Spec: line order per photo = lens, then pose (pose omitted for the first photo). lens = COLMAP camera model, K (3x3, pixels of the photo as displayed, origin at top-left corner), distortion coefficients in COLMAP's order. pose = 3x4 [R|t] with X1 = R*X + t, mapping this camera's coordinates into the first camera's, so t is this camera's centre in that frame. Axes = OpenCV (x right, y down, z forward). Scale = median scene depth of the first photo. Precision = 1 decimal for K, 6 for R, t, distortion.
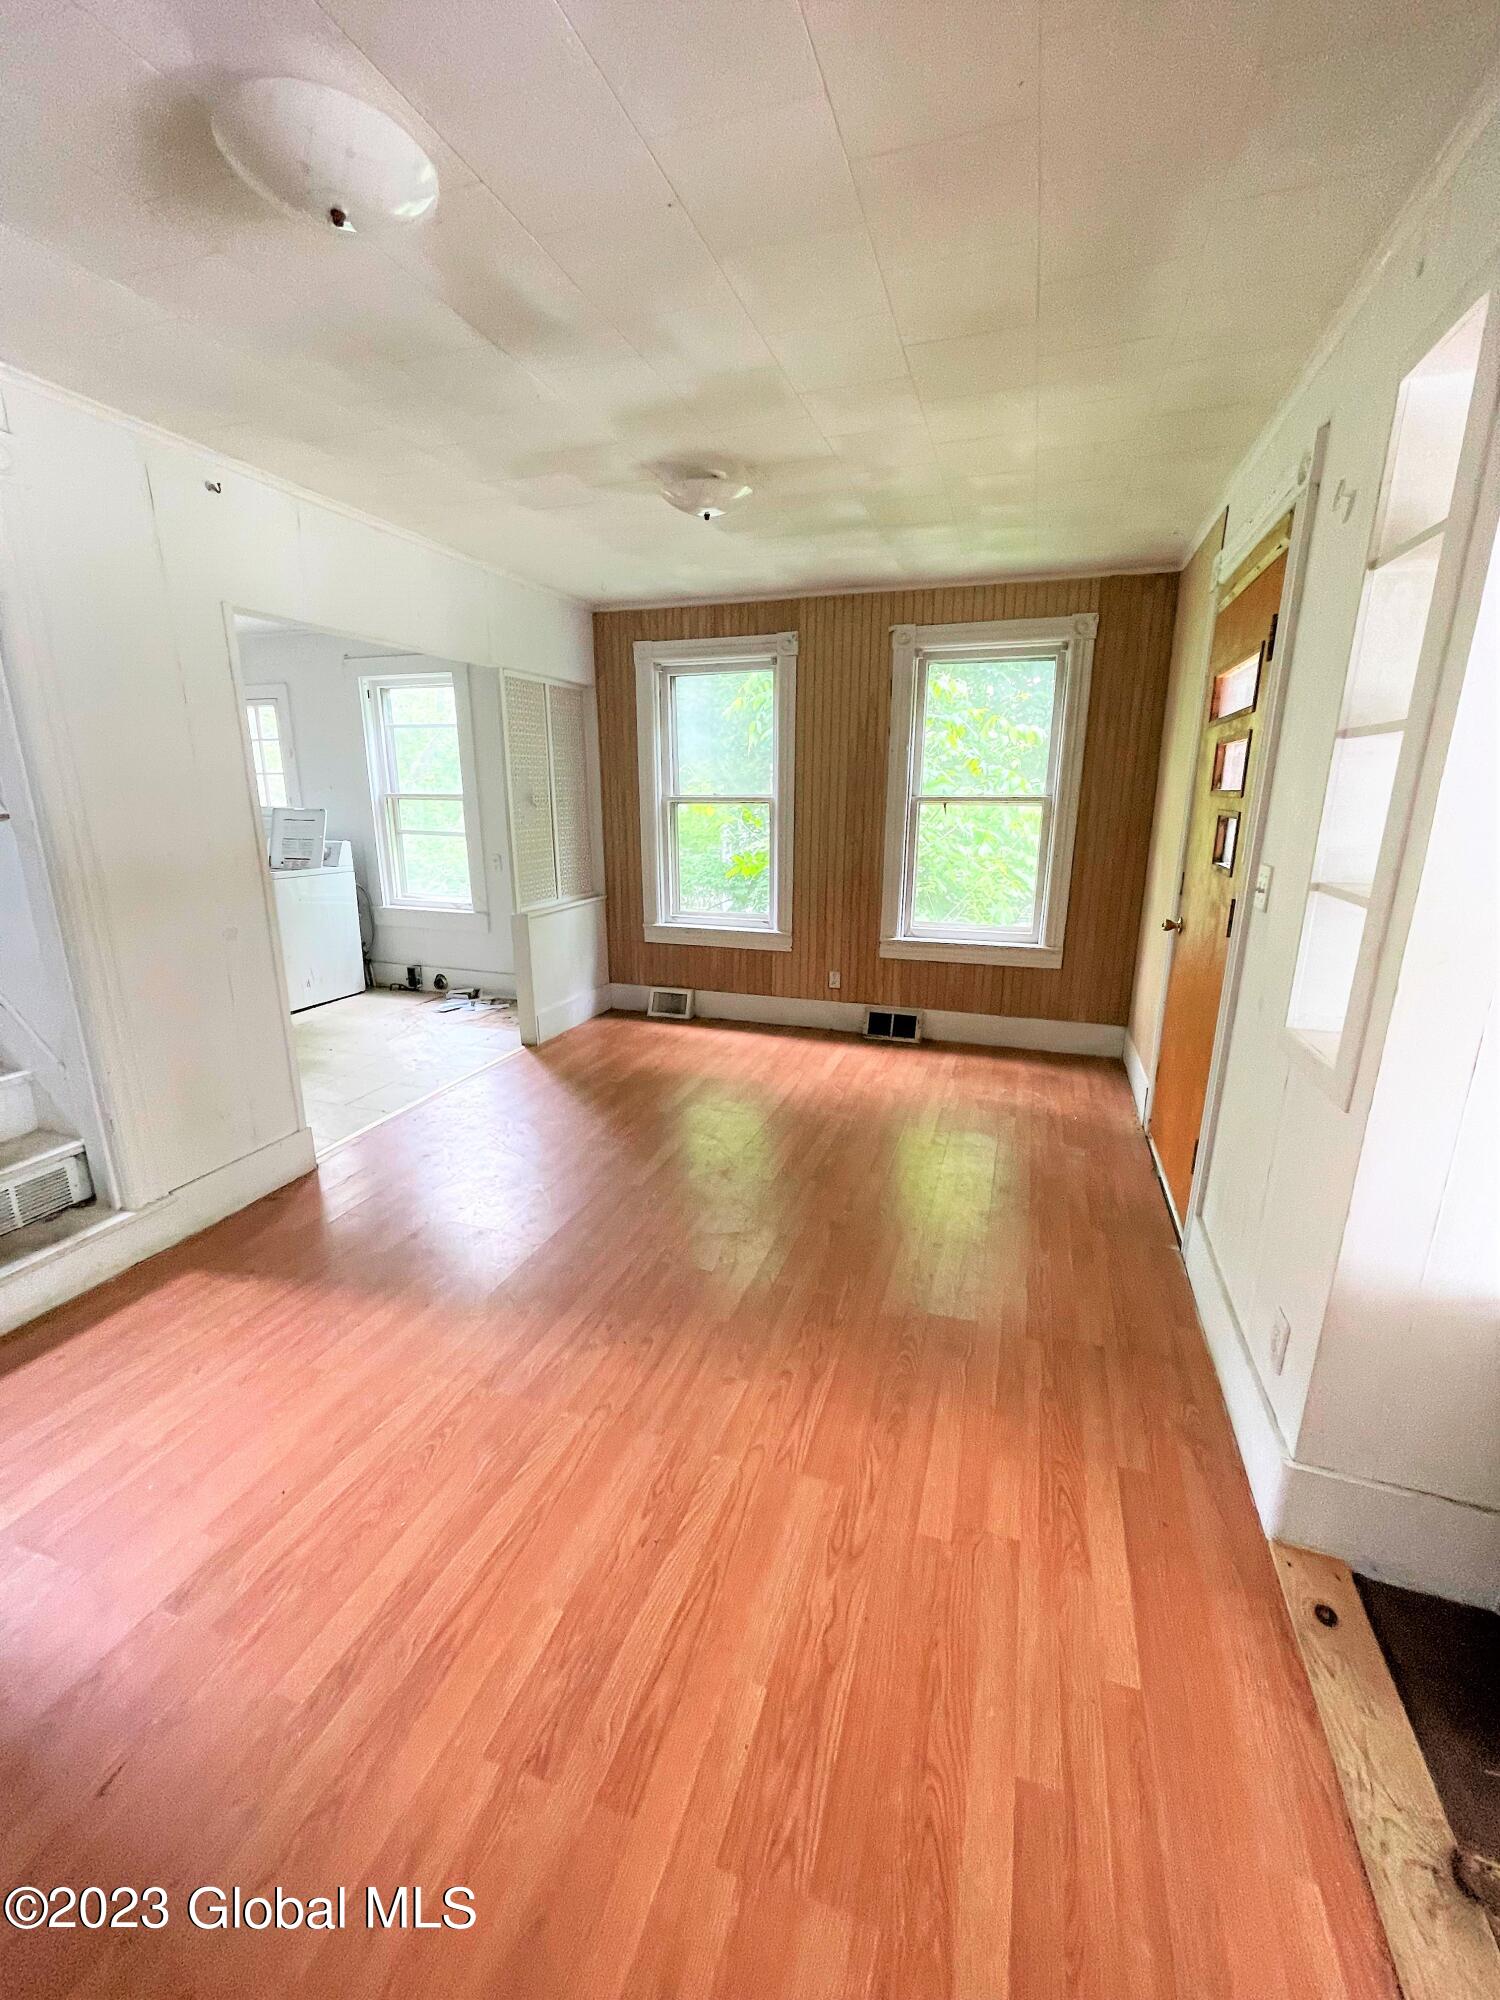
lens RADIAL K [[805.4, 0, 746.0], [0, 805.4, 999.6], [0, 0, 1]] dist [0.000446, -0.000245]
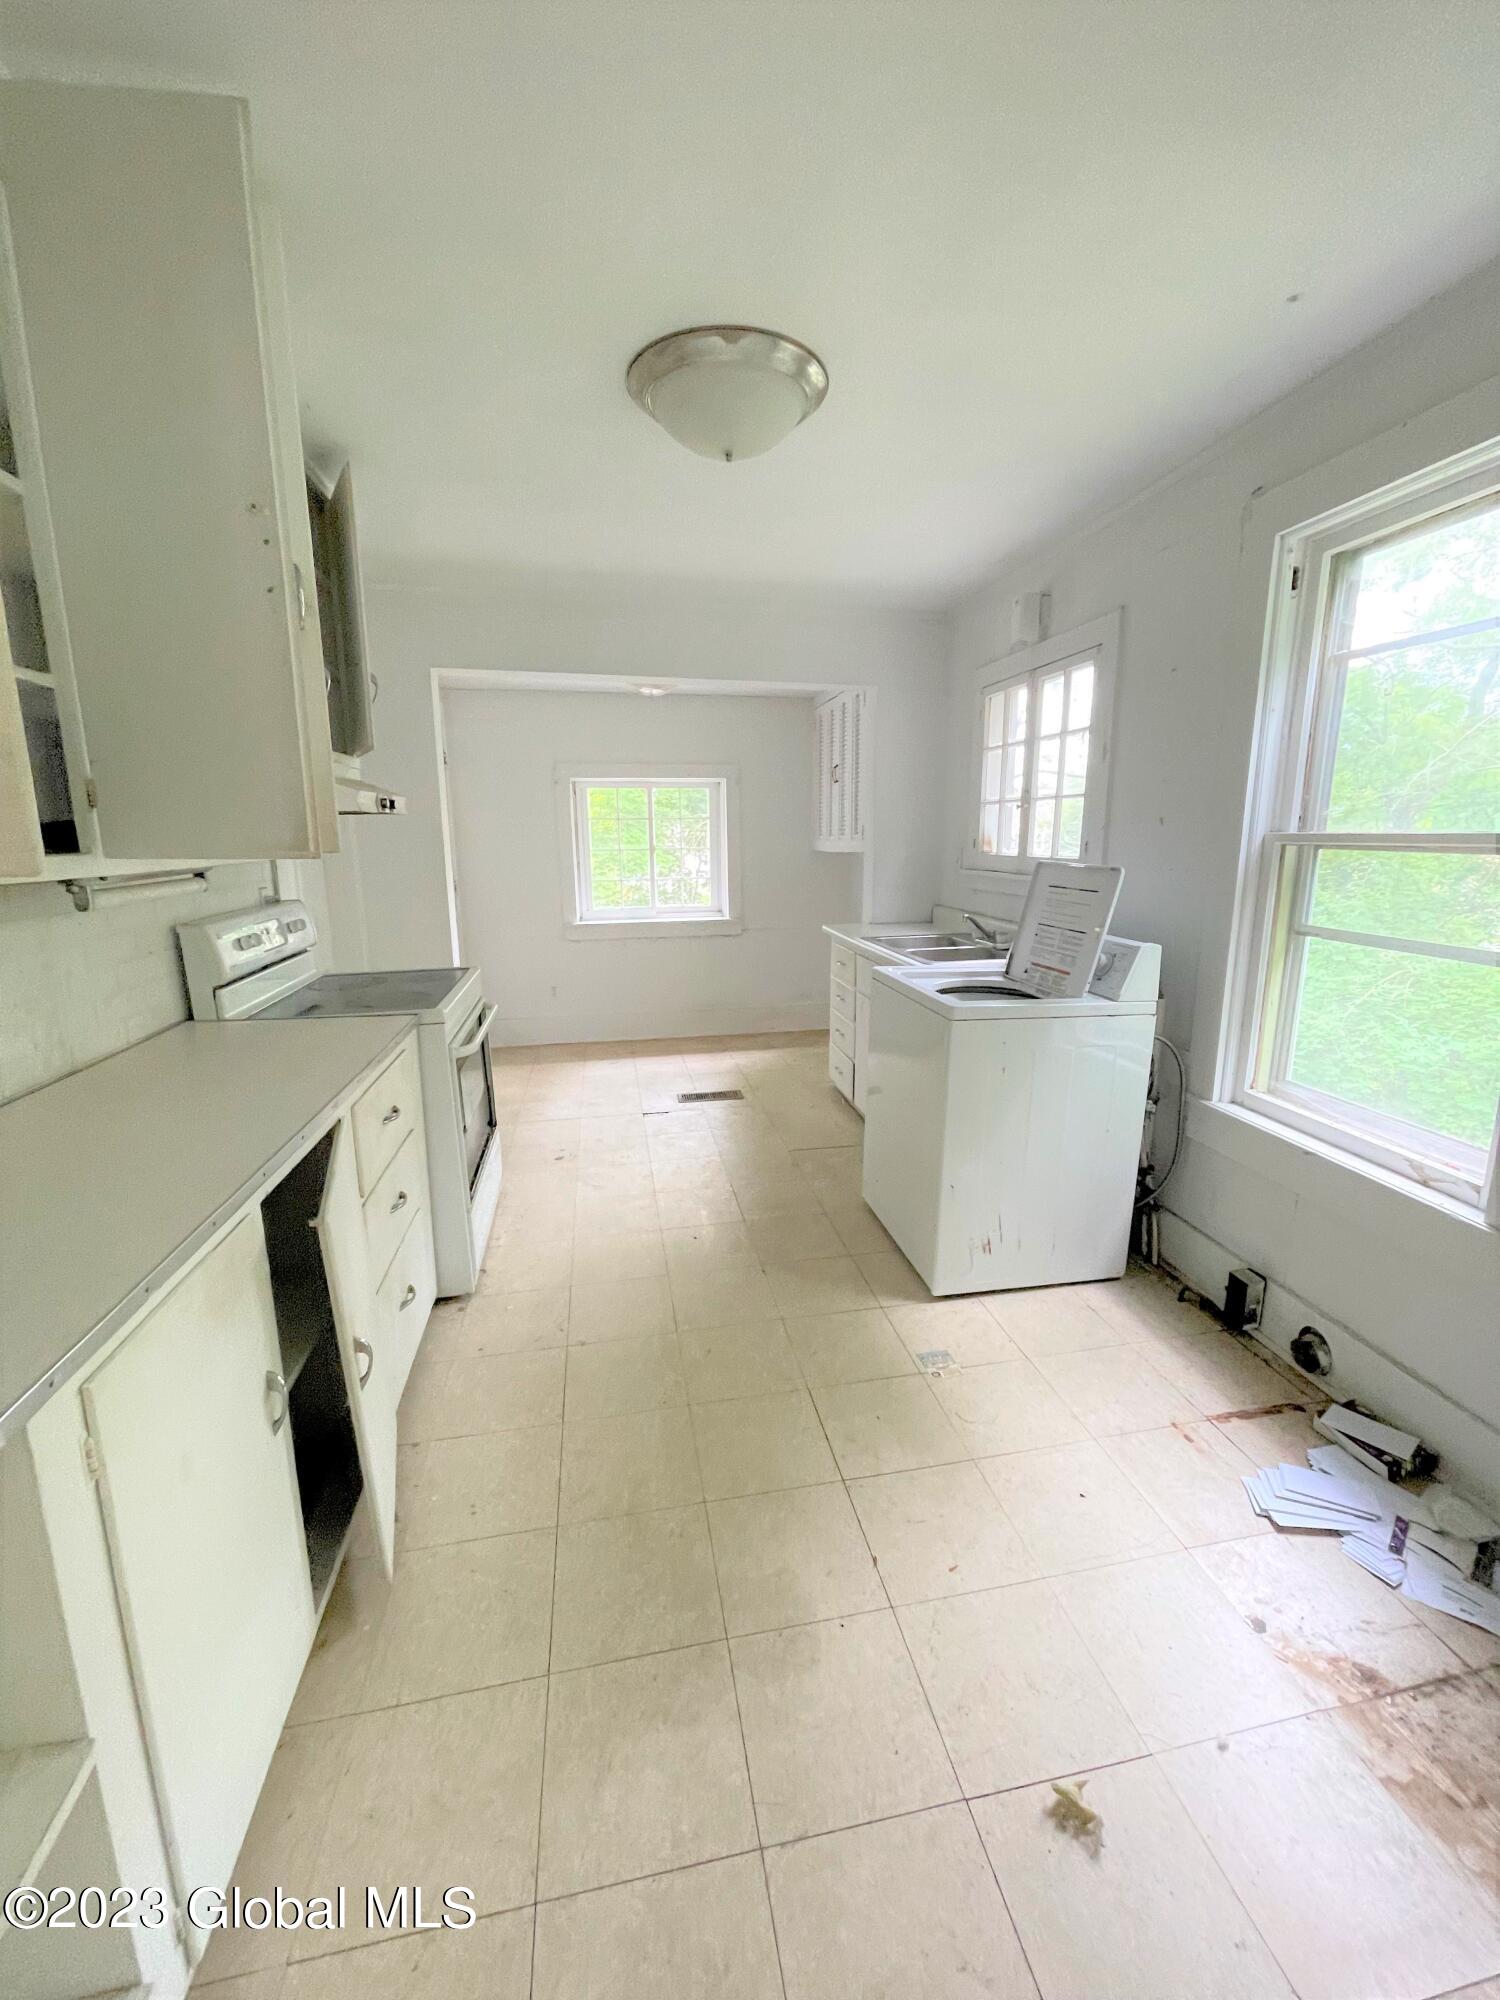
lens RADIAL K [[805.4, 0, 750.9], [0, 805.4, 993.1], [0, 0, 1]] dist [0.000446, -0.000245]
pose [[0.498455, 0.170363, -0.850011, -0.226768], [-0.213050, 0.974503, 0.070380, -0.151162], [0.840329, 0.146014, 0.522042, 0.580982]]
